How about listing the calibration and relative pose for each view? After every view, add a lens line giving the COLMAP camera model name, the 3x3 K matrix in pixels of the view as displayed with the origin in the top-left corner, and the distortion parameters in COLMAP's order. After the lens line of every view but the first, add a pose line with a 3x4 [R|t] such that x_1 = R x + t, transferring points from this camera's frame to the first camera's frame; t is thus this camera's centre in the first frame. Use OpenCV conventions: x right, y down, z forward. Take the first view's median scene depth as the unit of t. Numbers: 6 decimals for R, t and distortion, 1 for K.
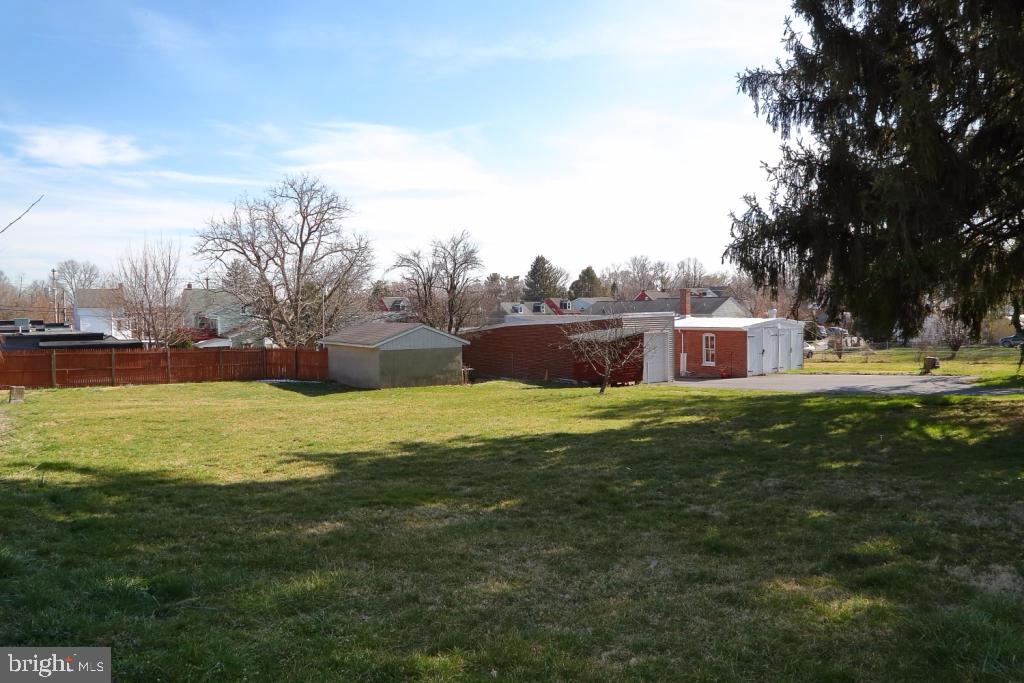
lens RADIAL K [[724.2, 0, 509.0], [0, 724.2, 339.6], [0, 0, 1]] dist [-0.067505, 0.016501]
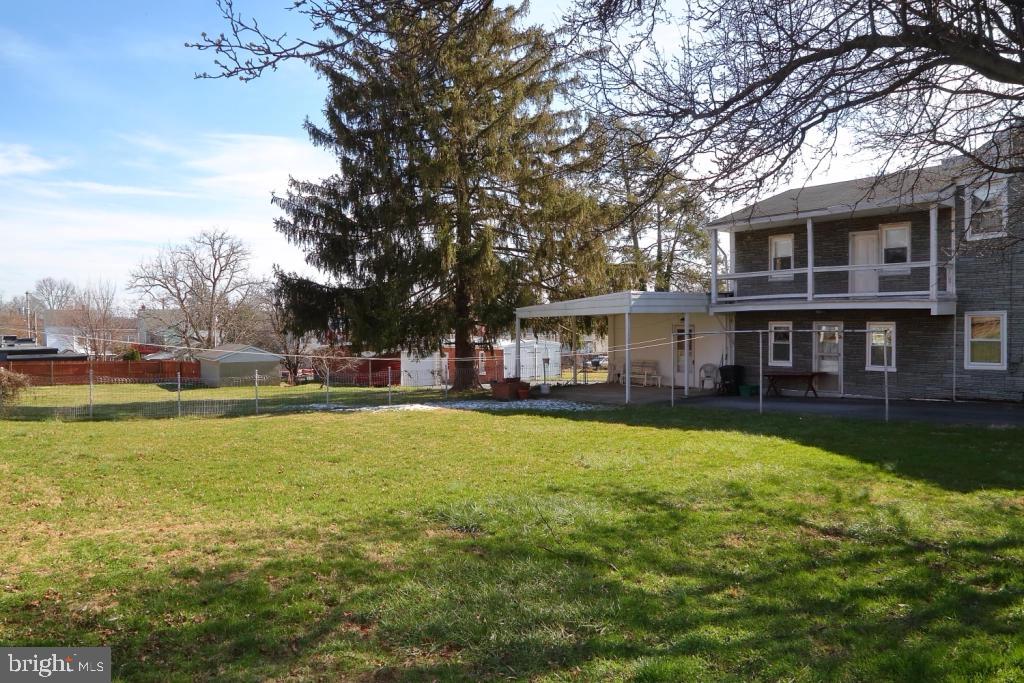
lens RADIAL K [[724.2, 0, 507.0], [0, 724.2, 338.9], [0, 0, 1]] dist [-0.067505, 0.016501]
pose [[0.999902, 0.003001, 0.013689, 0.216357], [-0.002748, 0.999825, -0.018500, -0.005053], [-0.013743, 0.018460, 0.999735, -0.282478]]
